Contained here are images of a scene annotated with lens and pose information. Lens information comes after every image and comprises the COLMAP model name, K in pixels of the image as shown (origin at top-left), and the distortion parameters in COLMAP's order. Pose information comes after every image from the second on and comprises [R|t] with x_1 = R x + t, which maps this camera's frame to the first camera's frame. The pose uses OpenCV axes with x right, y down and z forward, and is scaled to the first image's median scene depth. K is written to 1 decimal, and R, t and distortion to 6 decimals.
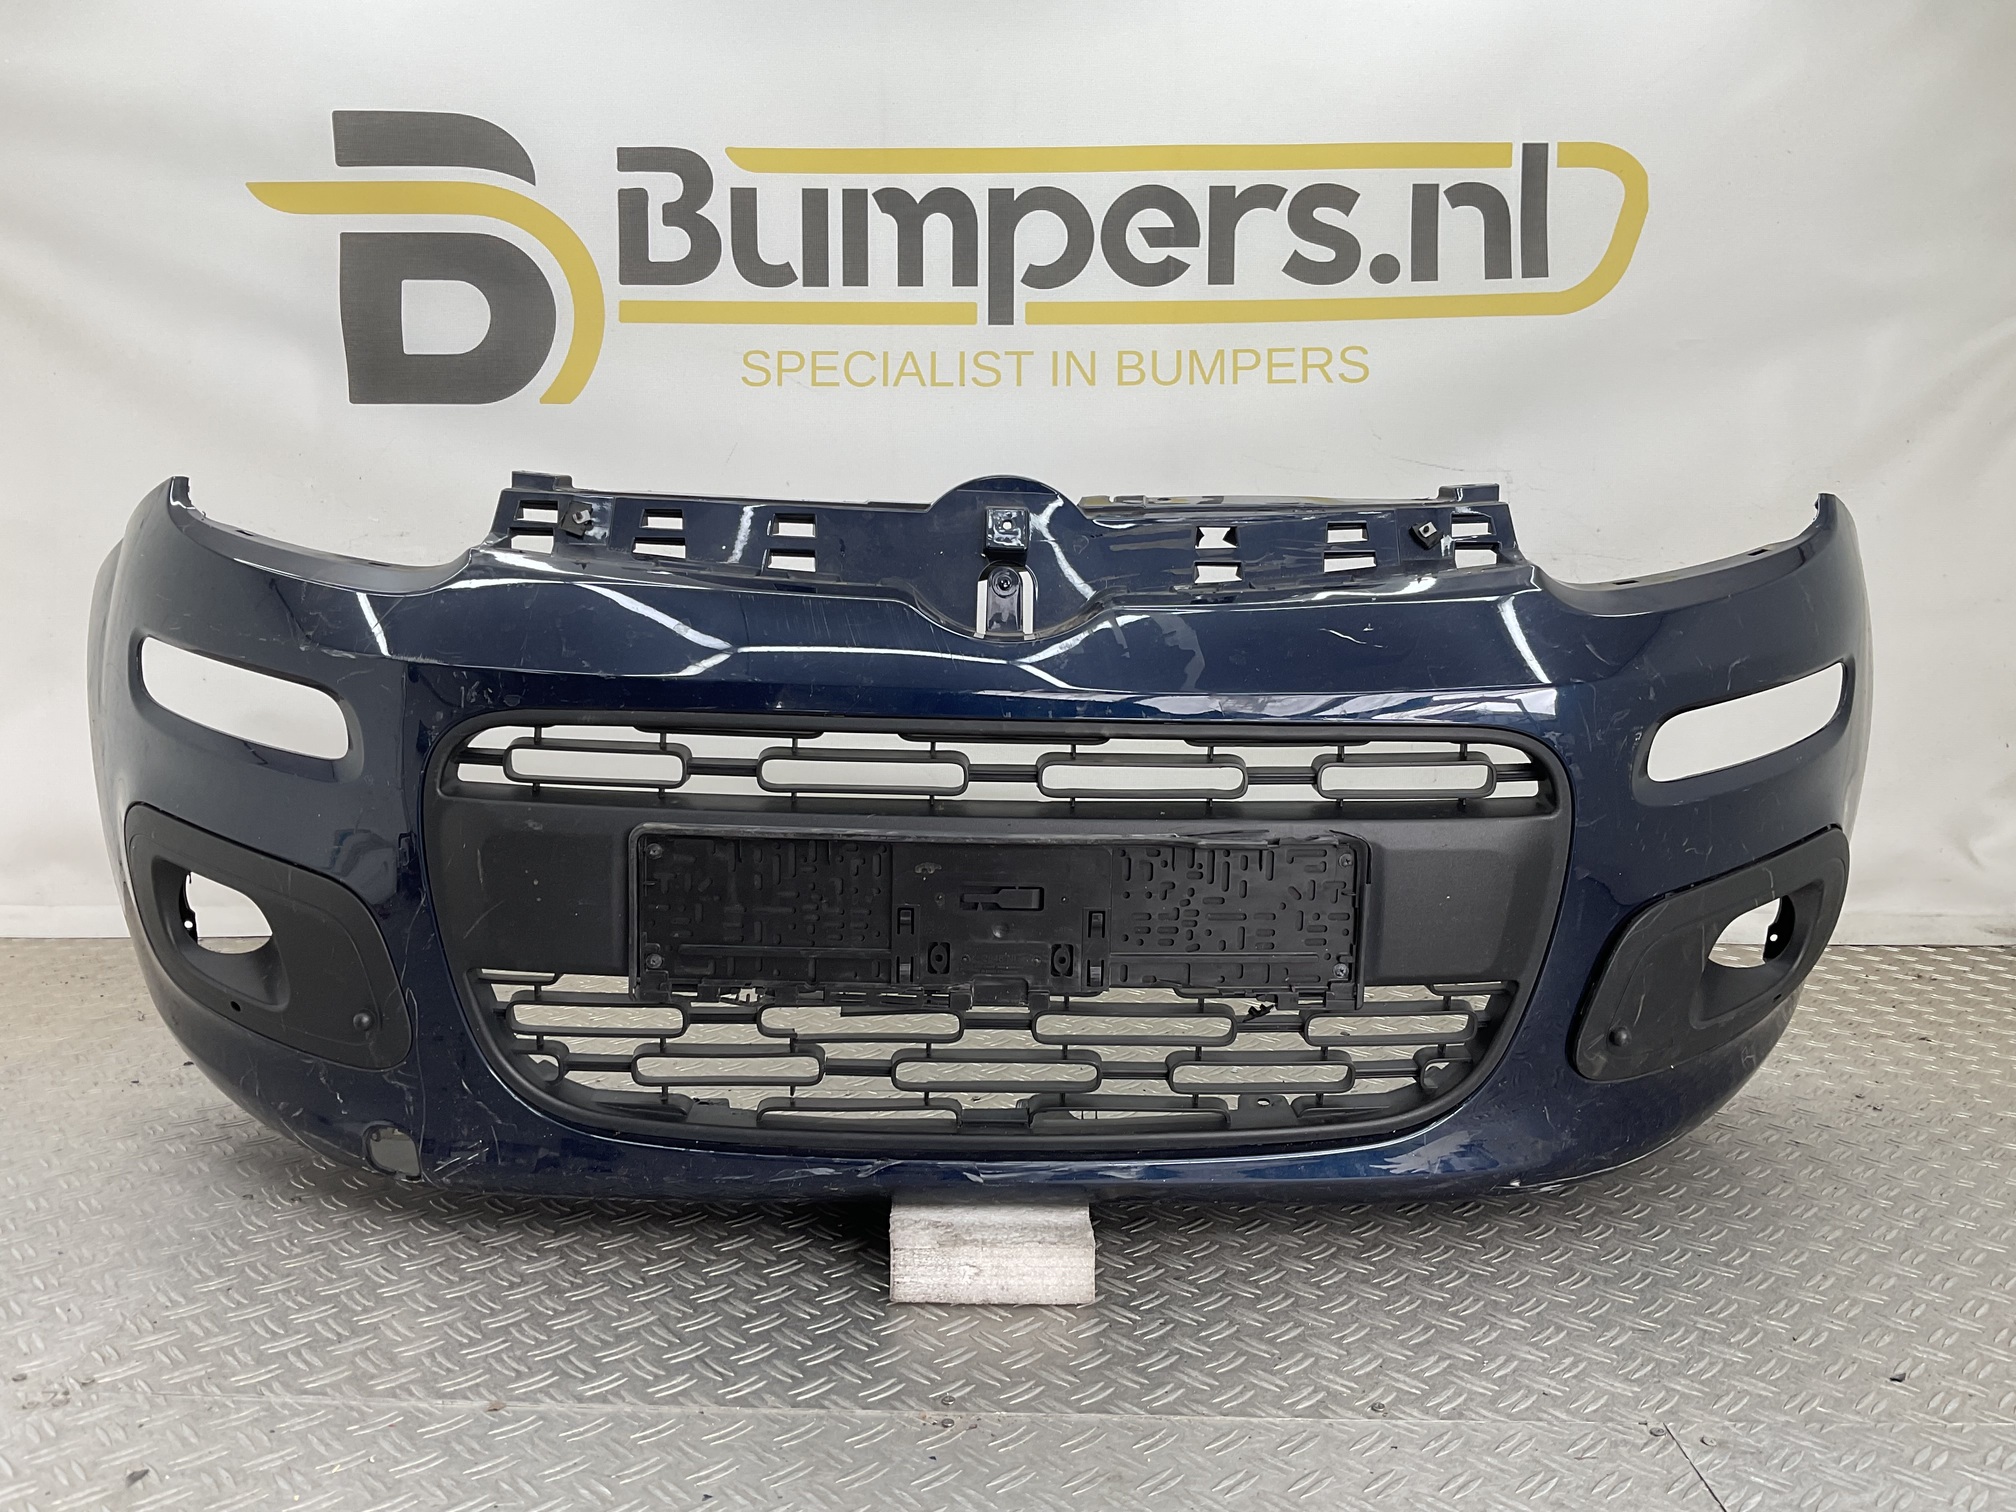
lens RADIAL K [[1665.6, 0, 1000.7], [0, 1665.6, 755.6], [0, 0, 1]] dist [0.136108, -0.294135]
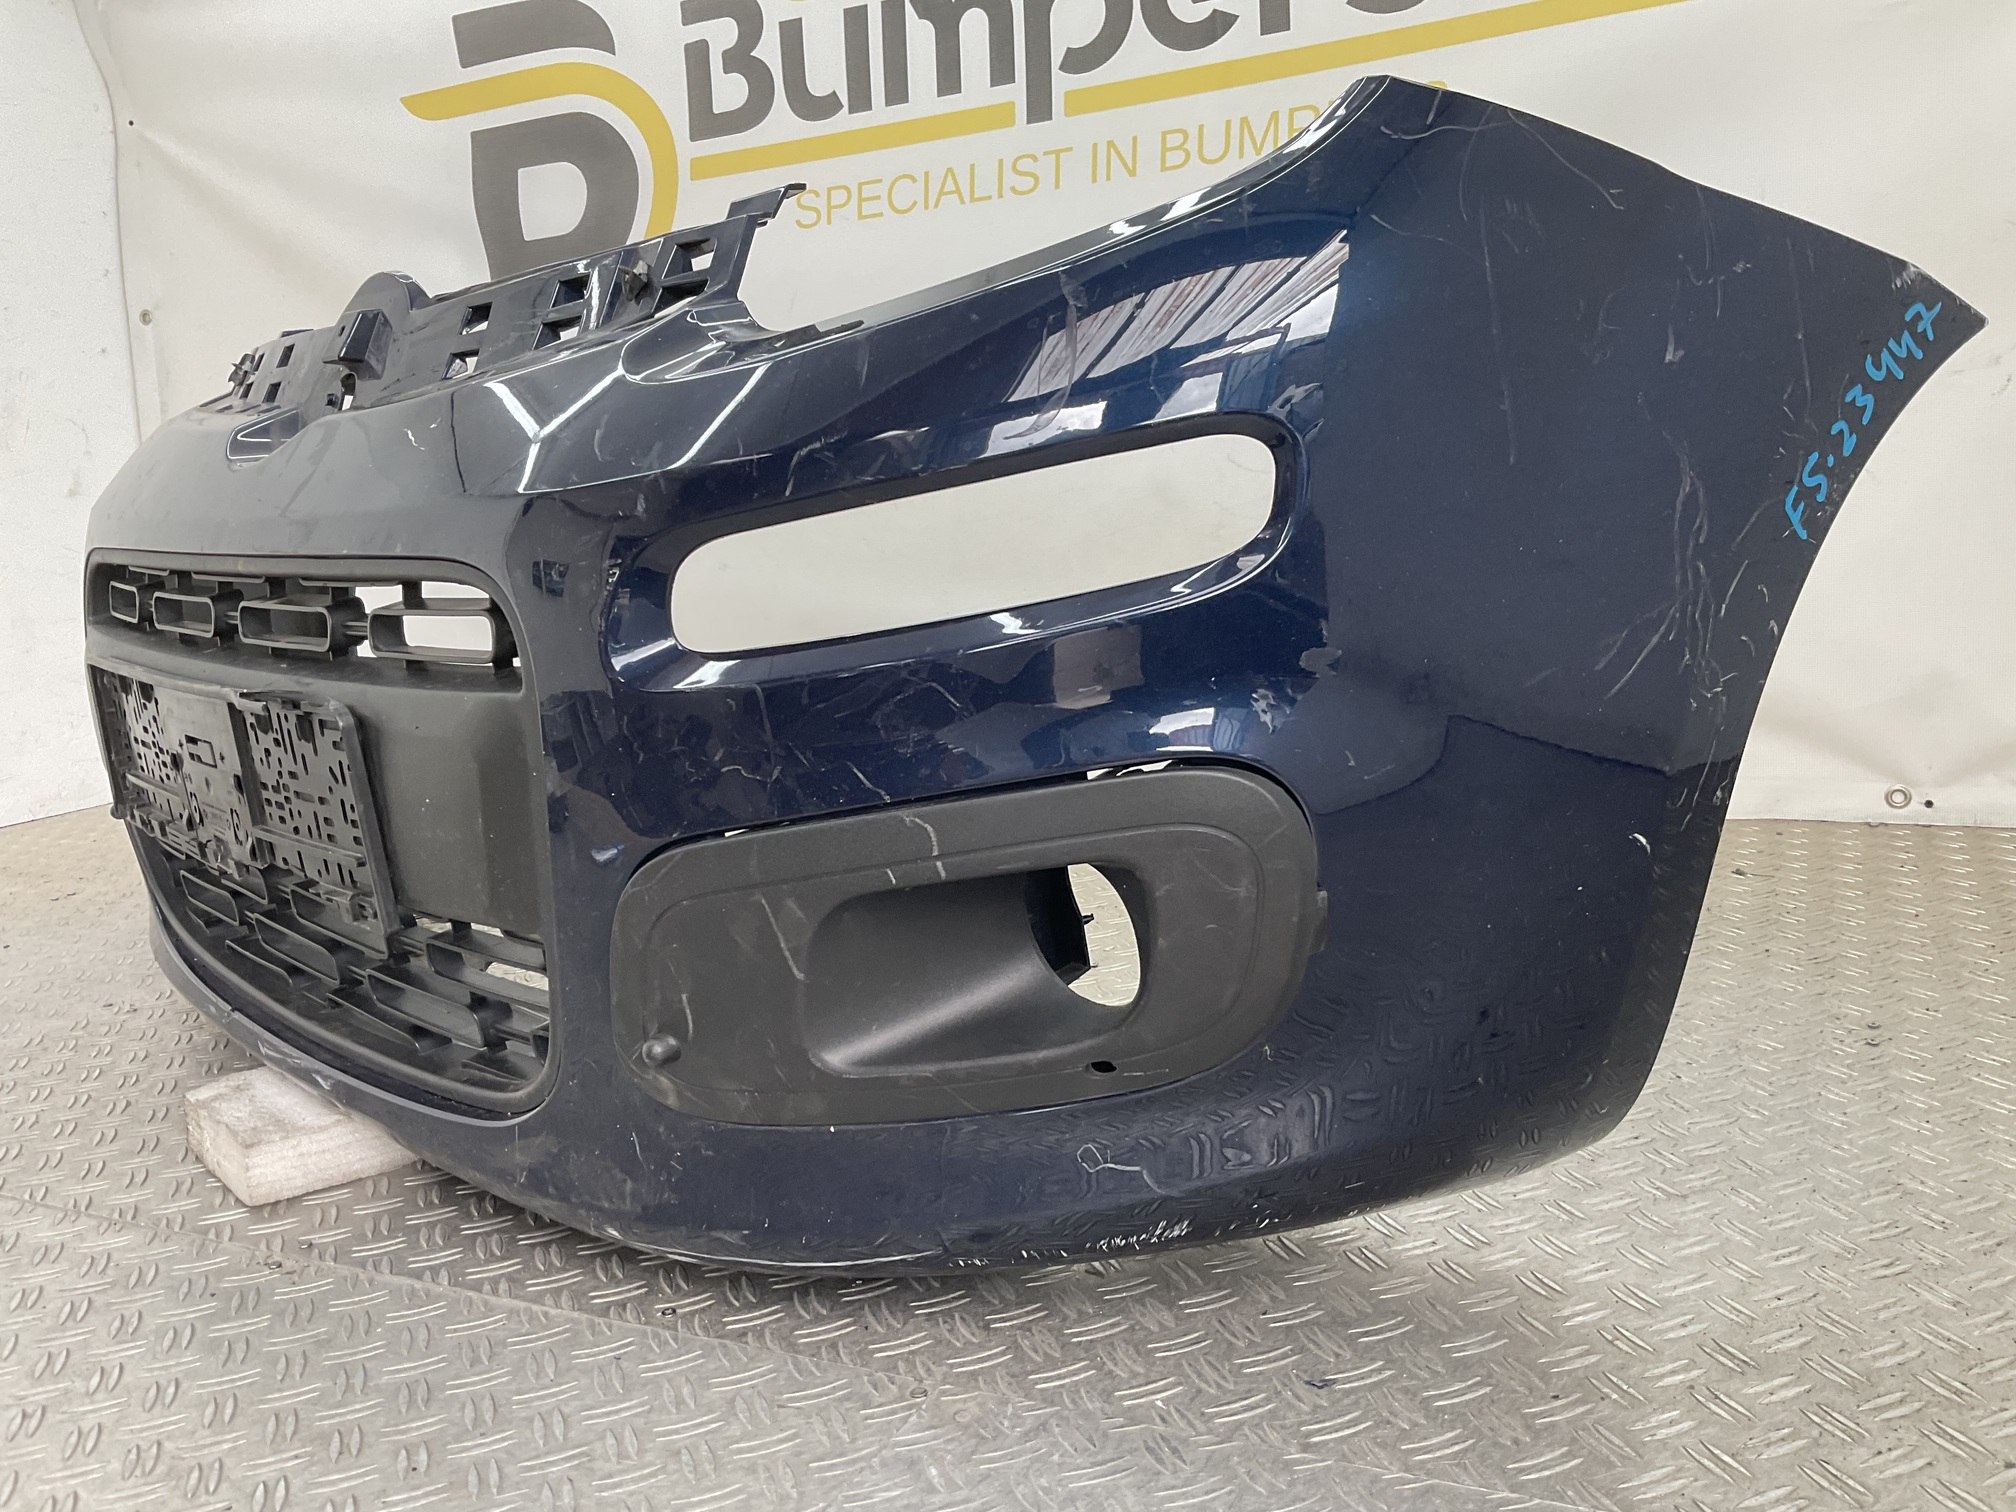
lens RADIAL K [[1665.6, 0, 1000.7], [0, 1665.6, 755.6], [0, 0, 1]] dist [0.136108, -0.294135]
pose [[0.907957, 0.002595, -0.419056, 0.598366], [0.022985, 0.998167, 0.055983, 0.049687], [0.418433, -0.060463, 0.906233, 0.257064]]
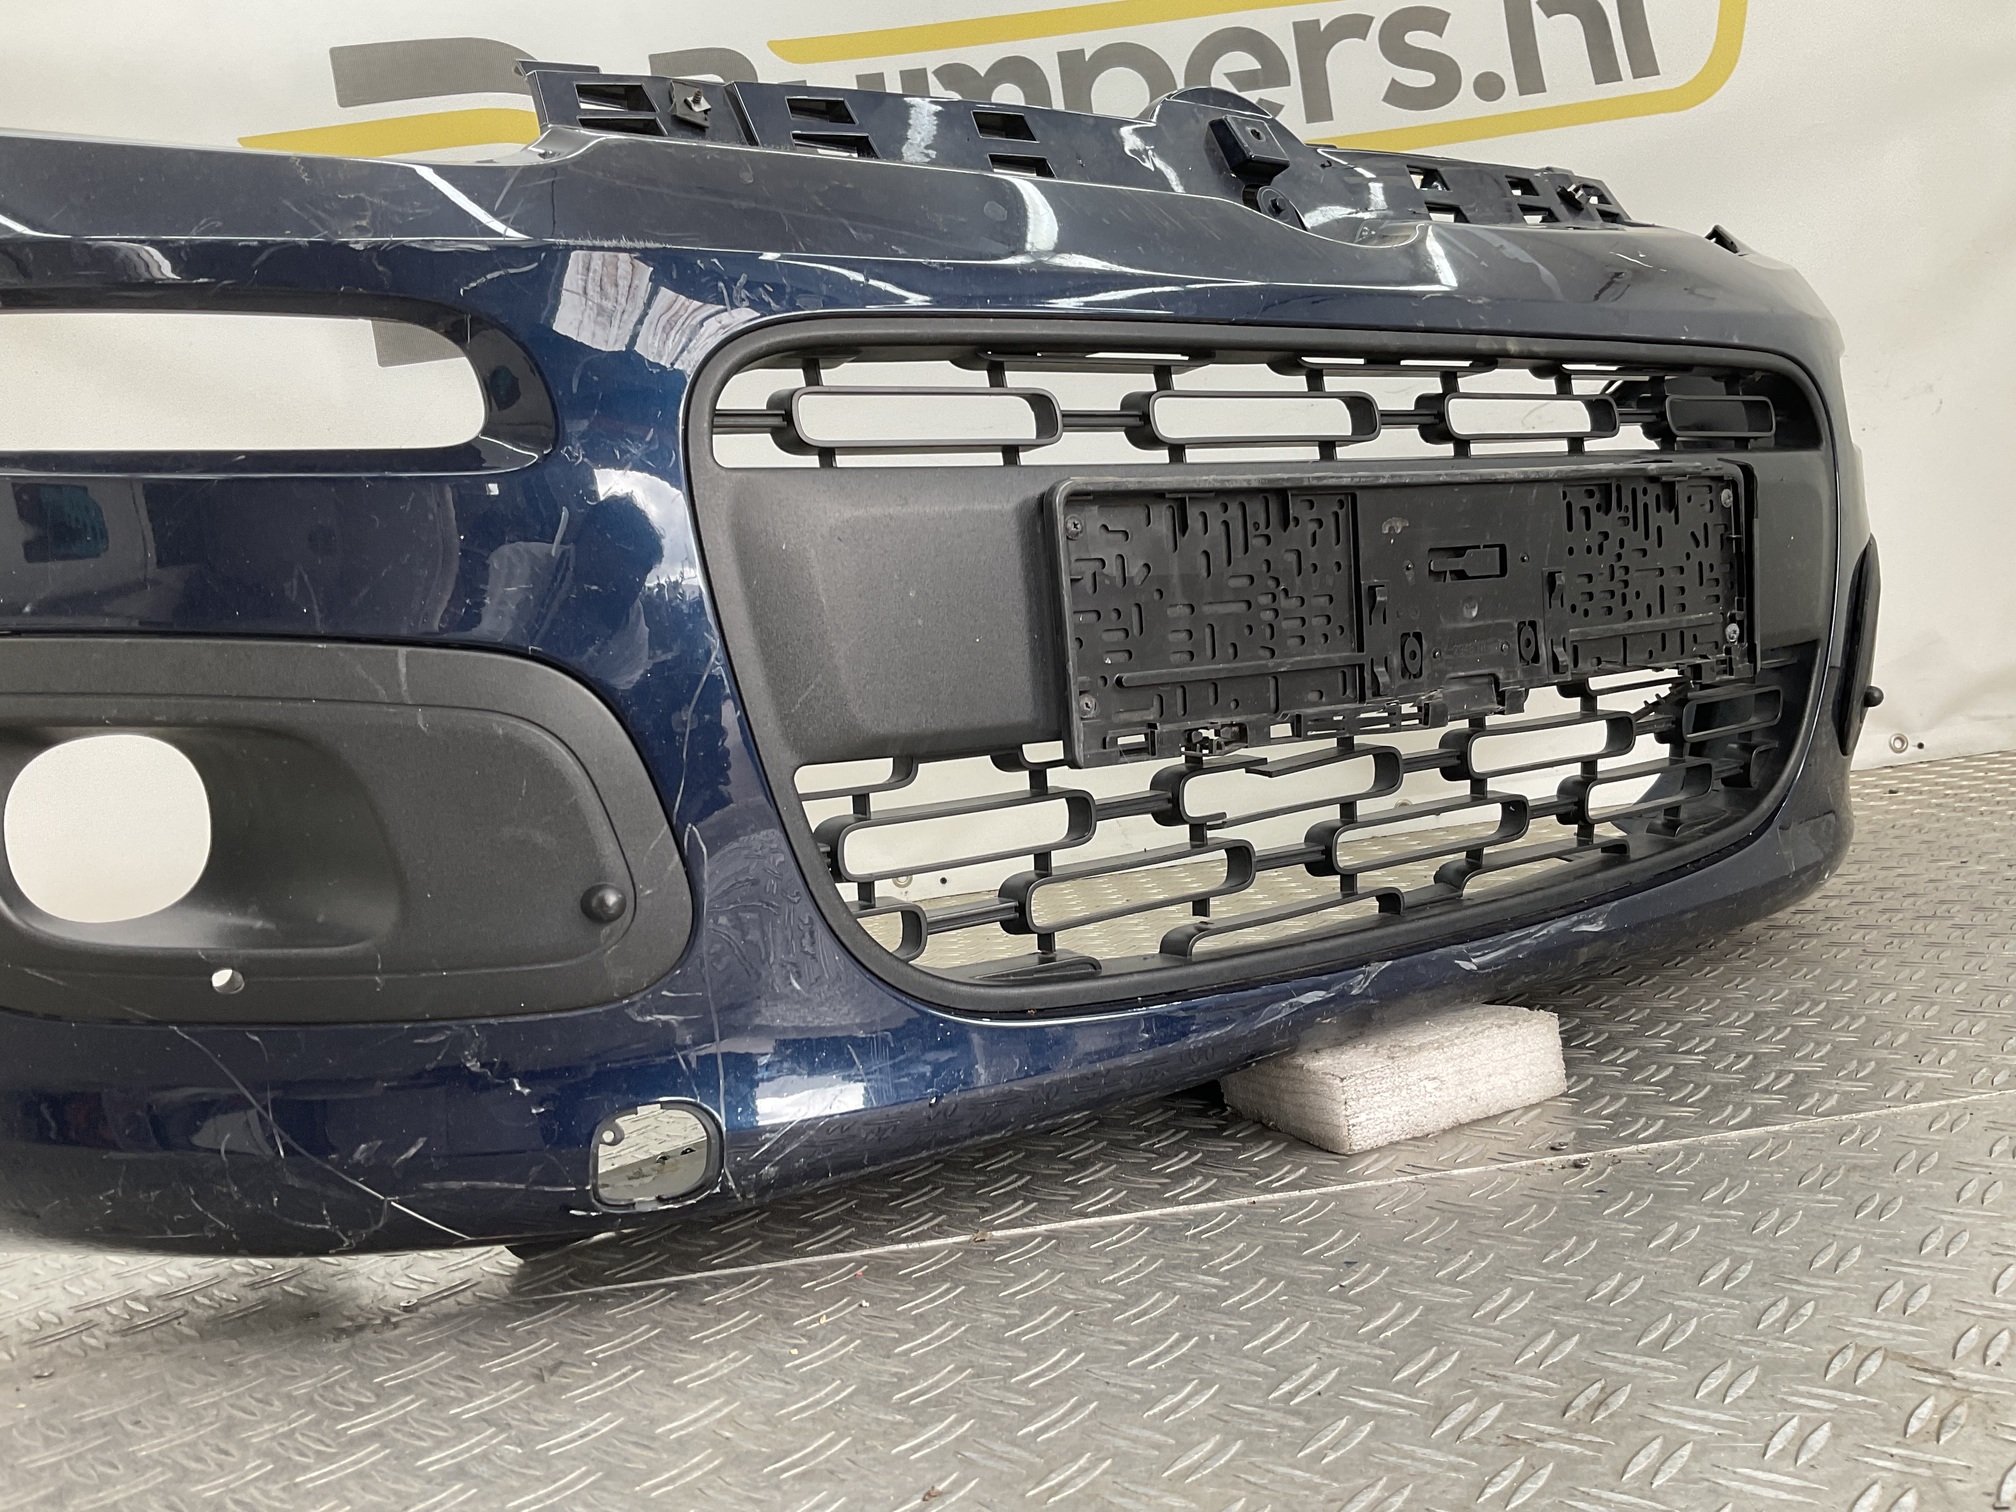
lens RADIAL K [[1665.6, 0, 1000.7], [0, 1665.6, 755.6], [0, 0, 1]] dist [0.136108, -0.294135]
pose [[0.988626, -0.134521, 0.067252, -0.252226], [0.139815, 0.986824, -0.081421, 0.191026], [-0.055413, 0.089898, 0.994408, 0.192591]]
